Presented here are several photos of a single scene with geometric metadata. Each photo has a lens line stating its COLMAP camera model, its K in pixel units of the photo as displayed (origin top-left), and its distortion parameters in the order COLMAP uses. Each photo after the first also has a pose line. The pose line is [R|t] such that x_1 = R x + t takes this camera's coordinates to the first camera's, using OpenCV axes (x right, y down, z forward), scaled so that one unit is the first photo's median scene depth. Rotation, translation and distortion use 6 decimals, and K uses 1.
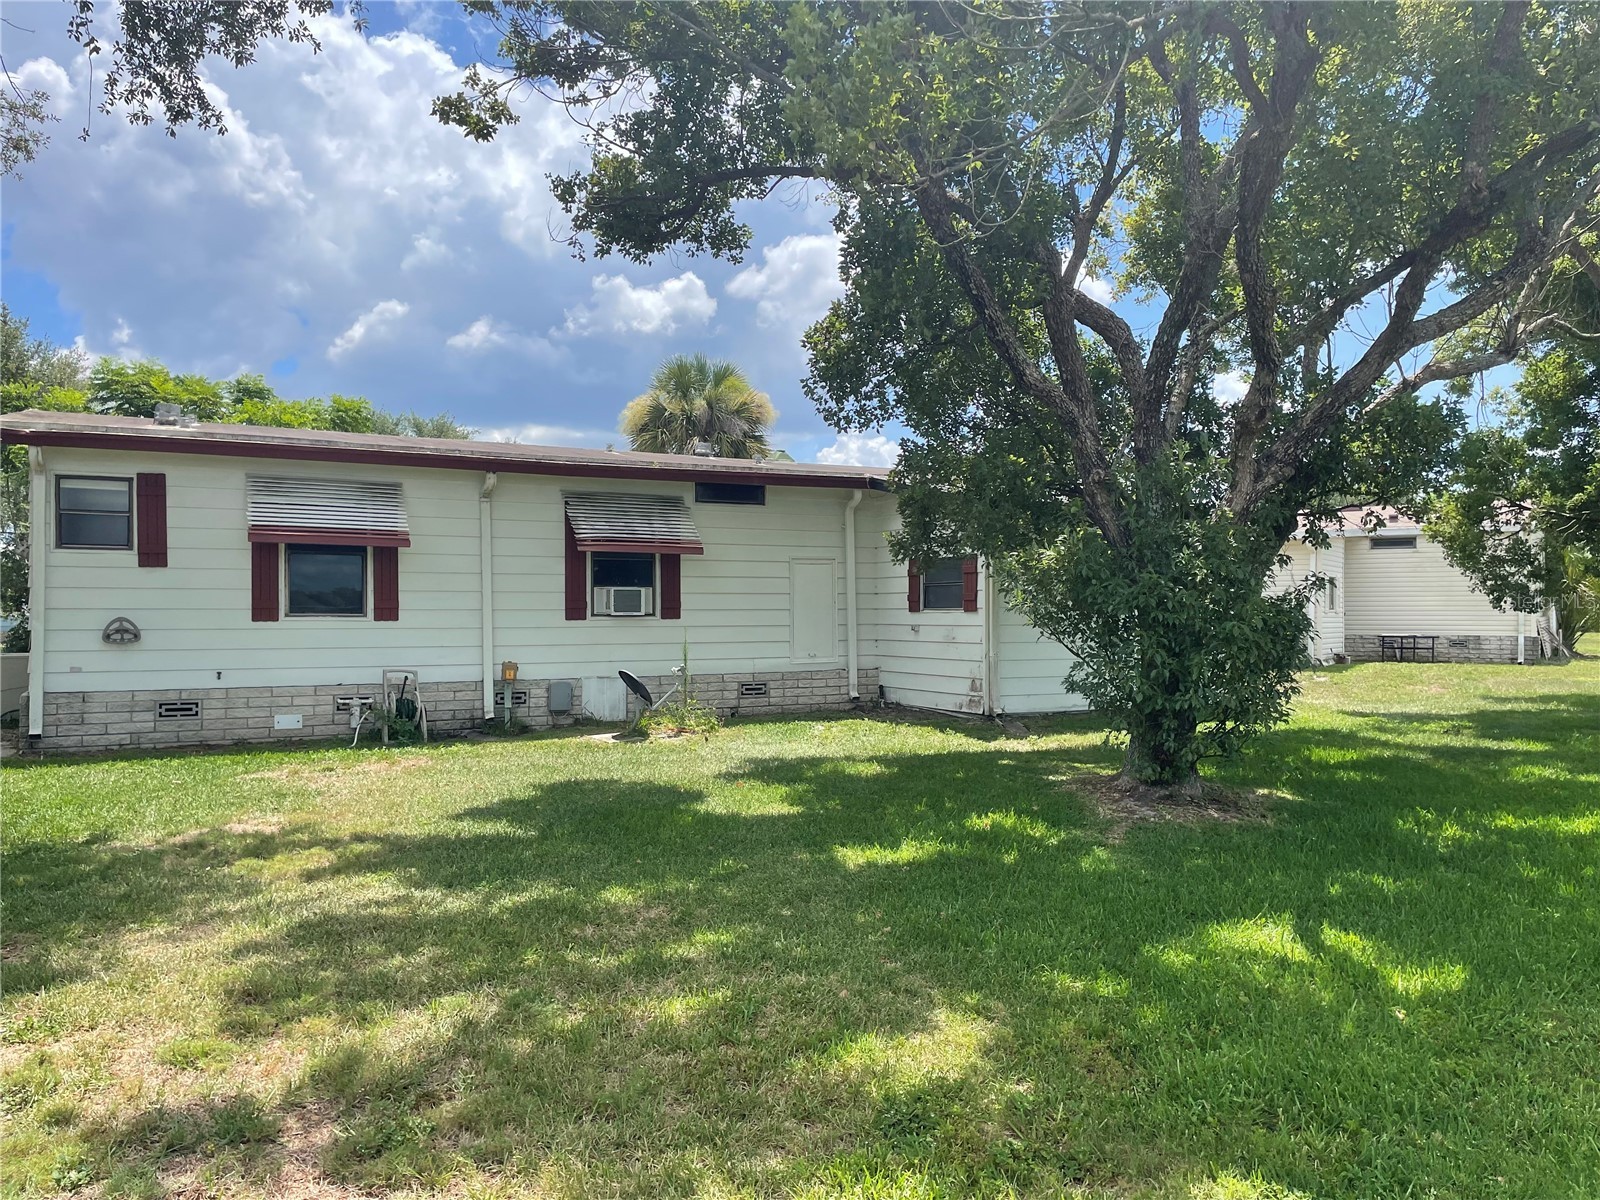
lens RADIAL K [[1208.3, 0, 800.0], [0, 1208.3, 600.0], [0, 0, 1]] dist [-0.009647, -0.003332]
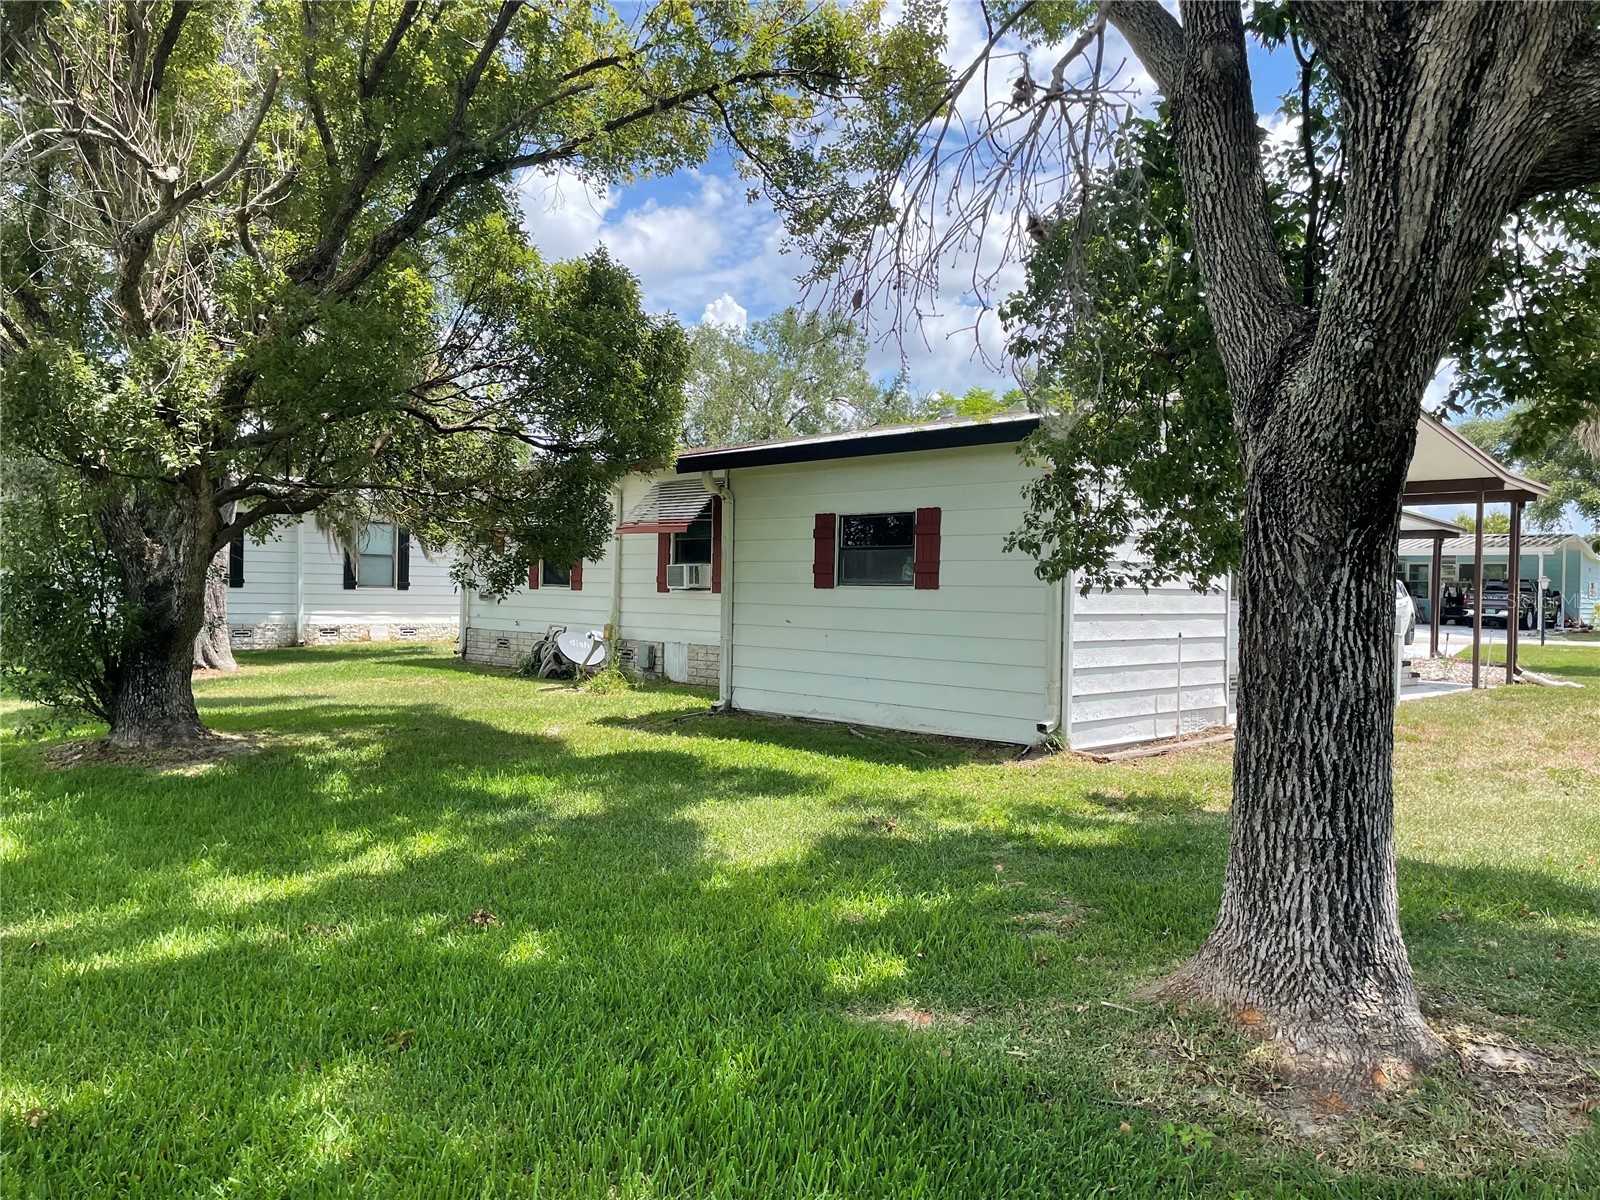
lens RADIAL K [[1208.3, 0, 800.0], [0, 1208.3, 600.0], [0, 0, 1]] dist [-0.009647, -0.003332]
pose [[0.208515, 0.017266, -0.977867, 1.003023], [0.015936, 0.999651, 0.021048, 0.000798], [0.977889, -0.019972, 0.208167, 0.864960]]
